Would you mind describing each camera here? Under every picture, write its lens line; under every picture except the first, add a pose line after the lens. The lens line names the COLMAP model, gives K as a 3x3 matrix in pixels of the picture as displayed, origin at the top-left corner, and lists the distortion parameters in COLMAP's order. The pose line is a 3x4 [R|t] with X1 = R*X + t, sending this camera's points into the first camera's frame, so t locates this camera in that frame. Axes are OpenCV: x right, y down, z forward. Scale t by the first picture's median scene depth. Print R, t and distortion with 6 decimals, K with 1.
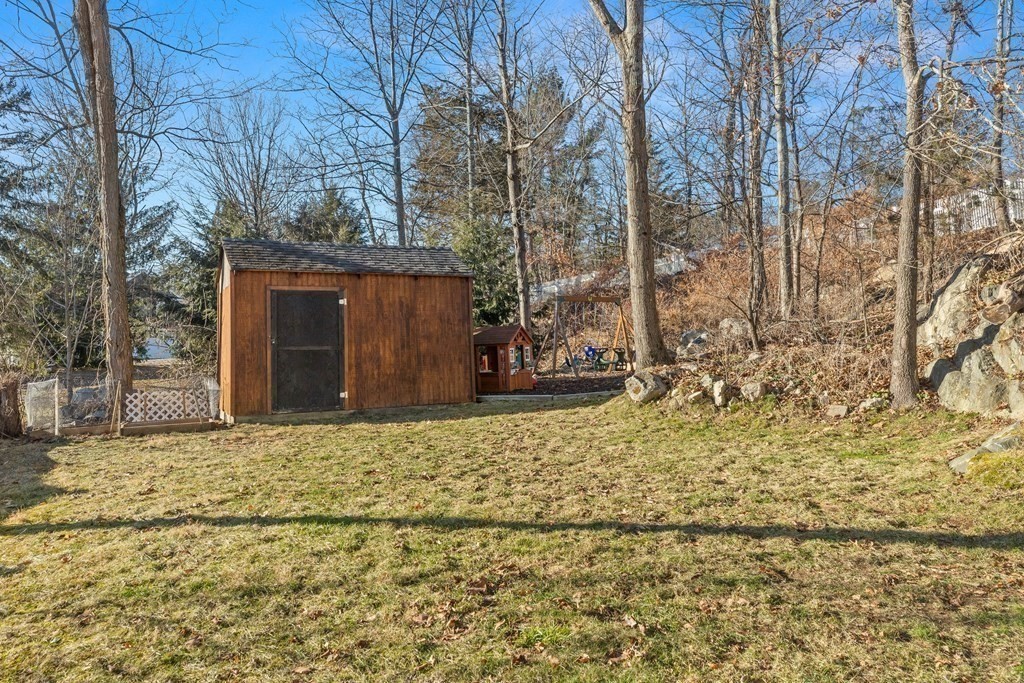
lens RADIAL K [[732.7, 0, 512.1], [0, 732.7, 310.7], [0, 0, 1]] dist [-0.002823, -0.000273]
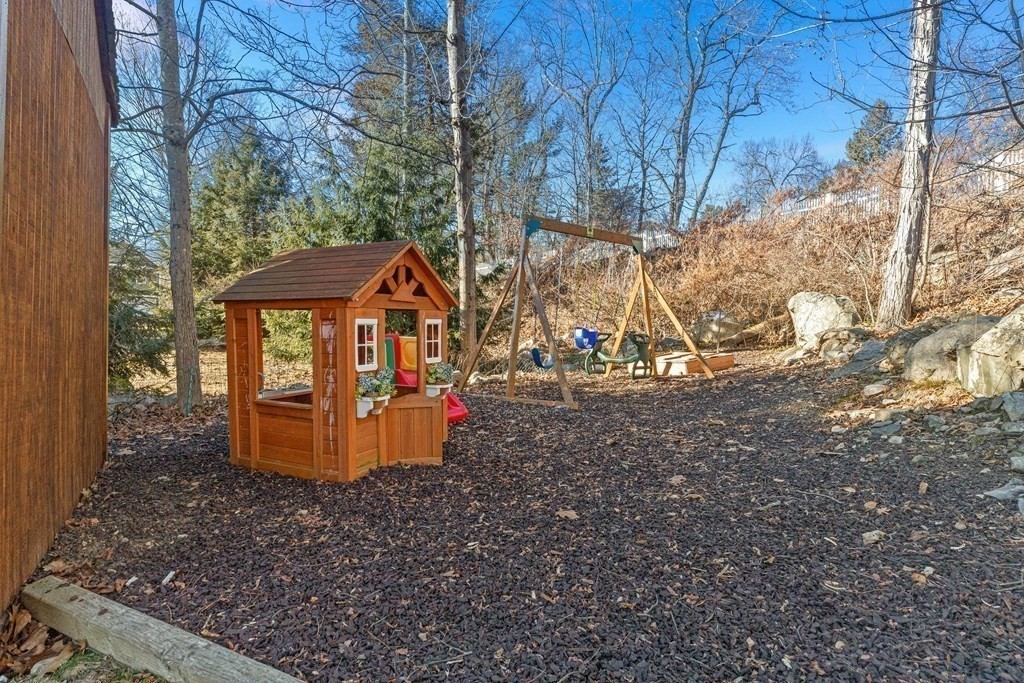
lens RADIAL K [[541.6, 0, 512.0], [0, 541.6, 341.5], [0, 0, 1]] dist [-0.000075, -0.000010]
pose [[0.996330, 0.047087, 0.071479, 0.045877], [-0.052204, 0.996074, 0.071493, 0.049309], [-0.067832, -0.074962, 0.994877, 0.922571]]
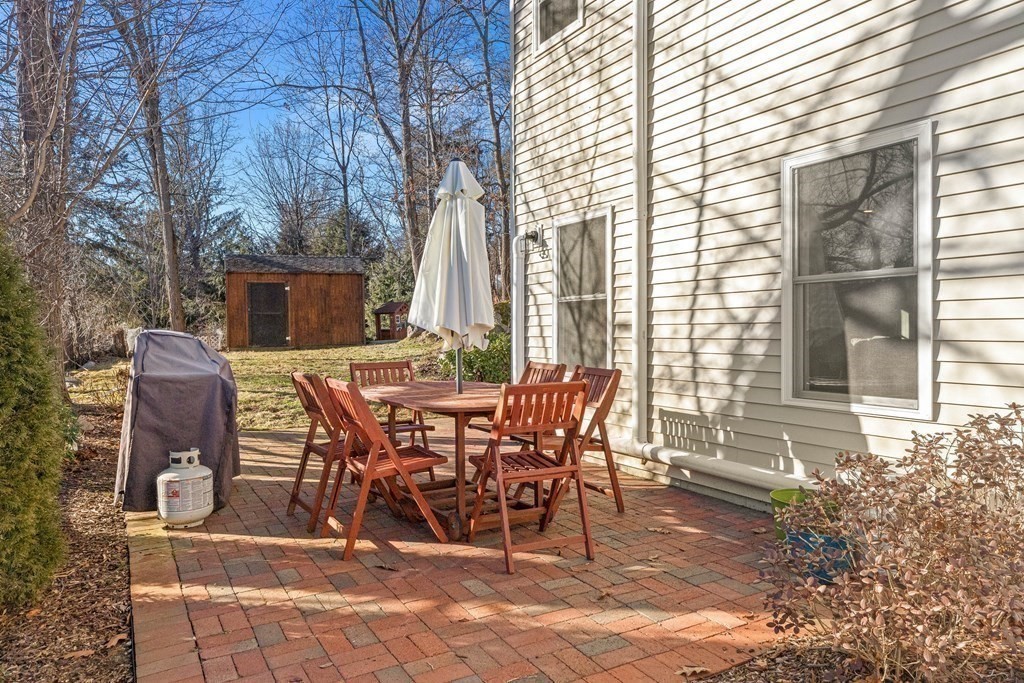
lens RADIAL K [[701.8, 0, 512.0], [0, 701.8, 341.5], [0, 0, 1]] dist [0.003725, -0.001675]
pose [[0.994975, 0.004827, -0.100009, 0.497829], [0.002011, 0.997672, 0.068164, 0.001735], [0.100106, -0.068022, 0.992649, -0.695913]]
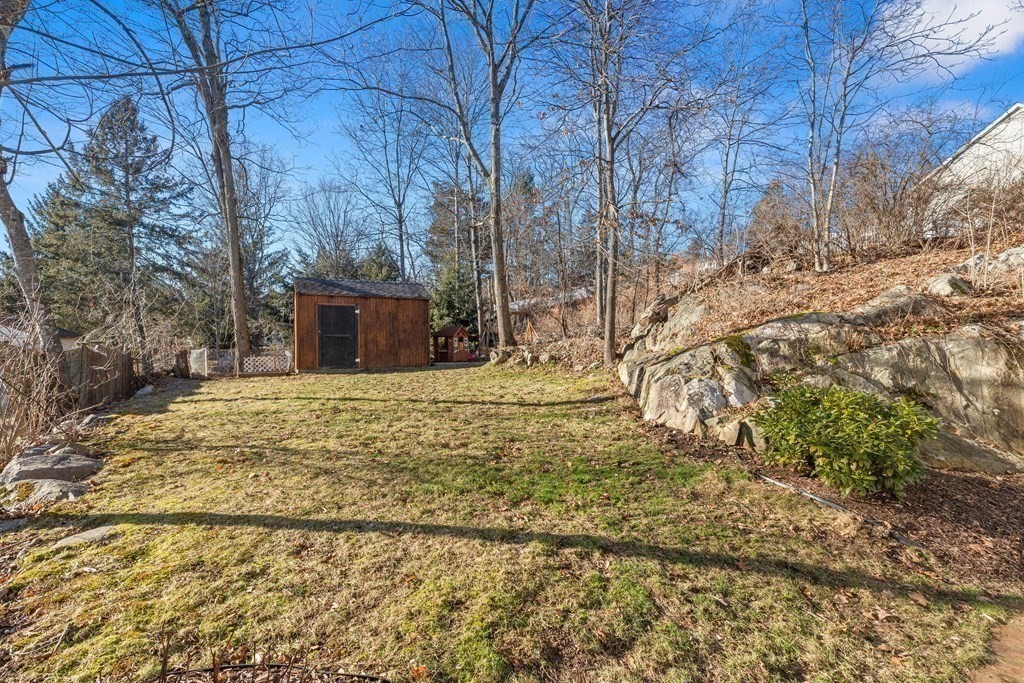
lens RADIAL K [[470.9, 0, 517.8], [0, 470.9, 352.3], [0, 0, 1]] dist [-0.001956, 0.000095]
pose [[0.999833, 0.017609, 0.004817, 0.176300], [-0.017896, 0.997527, 0.067965, 0.002597], [-0.003608, -0.068040, 0.997676, -0.222353]]
